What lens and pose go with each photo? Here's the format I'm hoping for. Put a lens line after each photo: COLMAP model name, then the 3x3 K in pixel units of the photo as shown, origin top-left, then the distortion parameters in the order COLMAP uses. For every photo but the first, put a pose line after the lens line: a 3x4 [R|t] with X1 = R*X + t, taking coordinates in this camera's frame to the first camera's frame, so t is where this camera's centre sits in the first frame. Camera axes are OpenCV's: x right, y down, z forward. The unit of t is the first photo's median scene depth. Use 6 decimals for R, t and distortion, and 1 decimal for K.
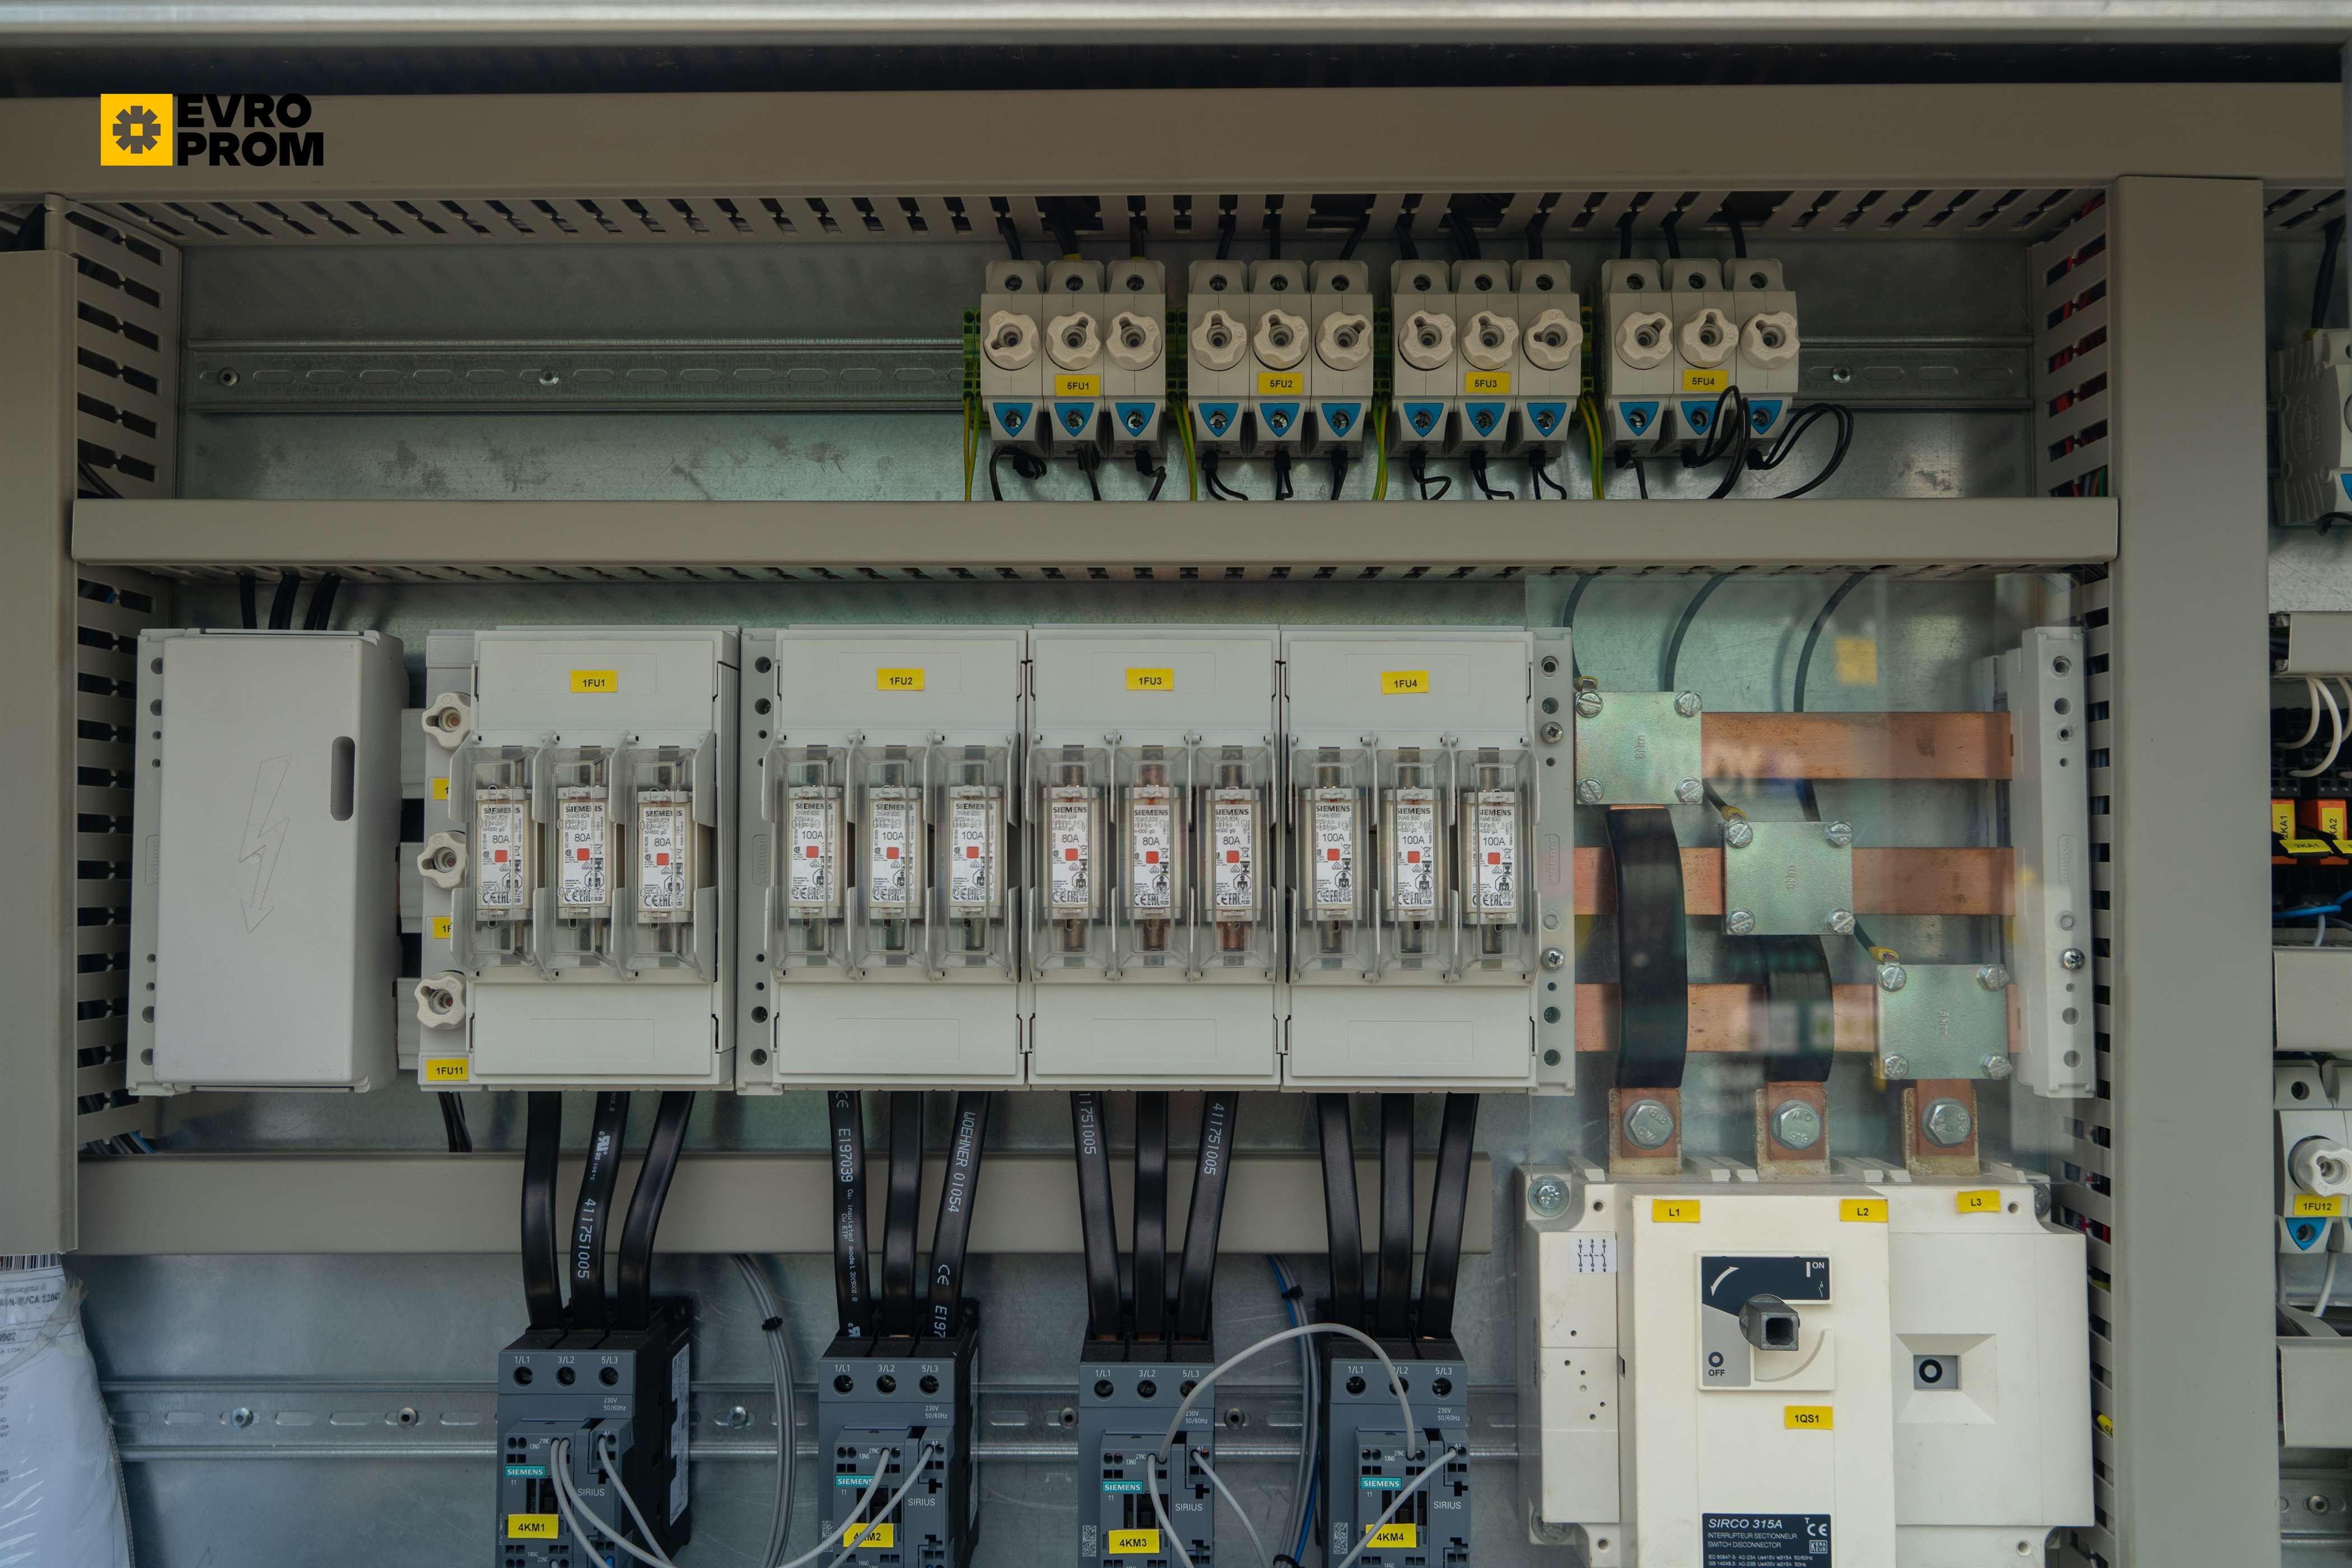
lens RADIAL K [[2217.0, 0, 1172.0], [0, 2217.0, 786.5], [0, 0, 1]] dist [0.009732, 0.000000]
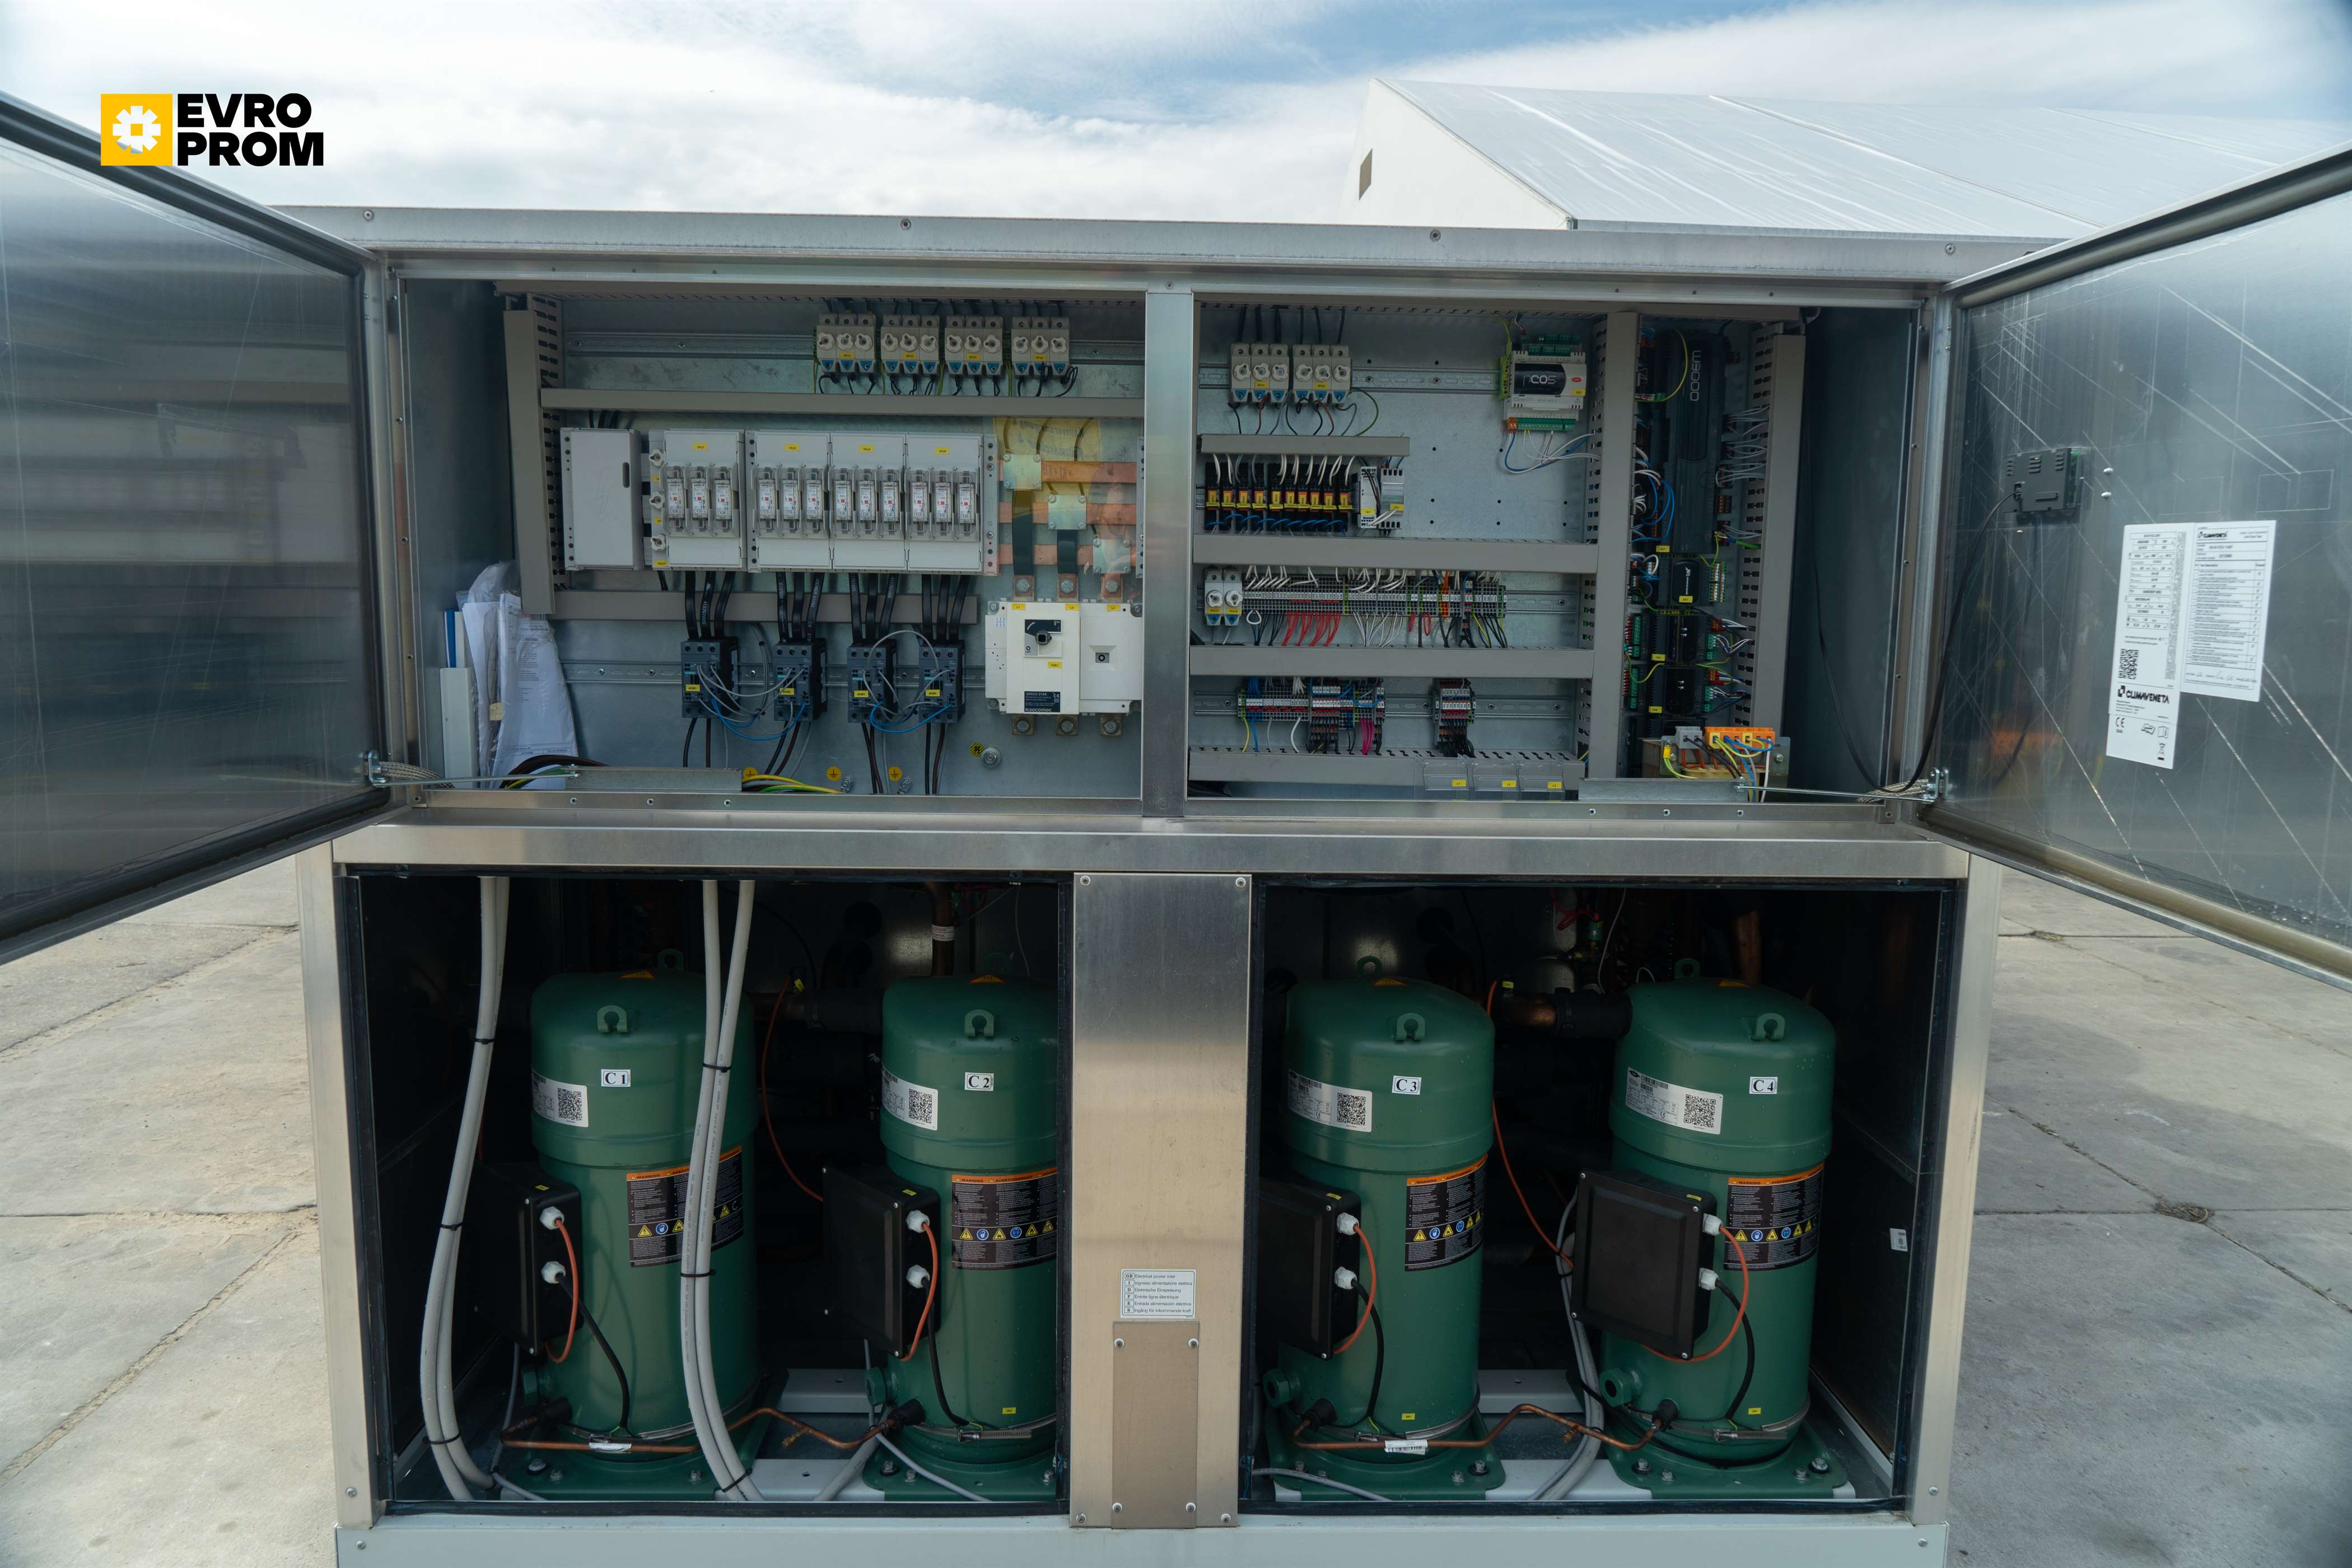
lens RADIAL K [[1556.4, 0, 1175.7], [0, 1556.4, 771.6], [0, 0, 1]] dist [-0.027503, 0.006585]
pose [[0.999015, 0.008999, 0.043456, 0.351977], [-0.016961, 0.982308, 0.186505, -0.014051], [-0.041009, -0.187058, 0.981492, -1.392668]]
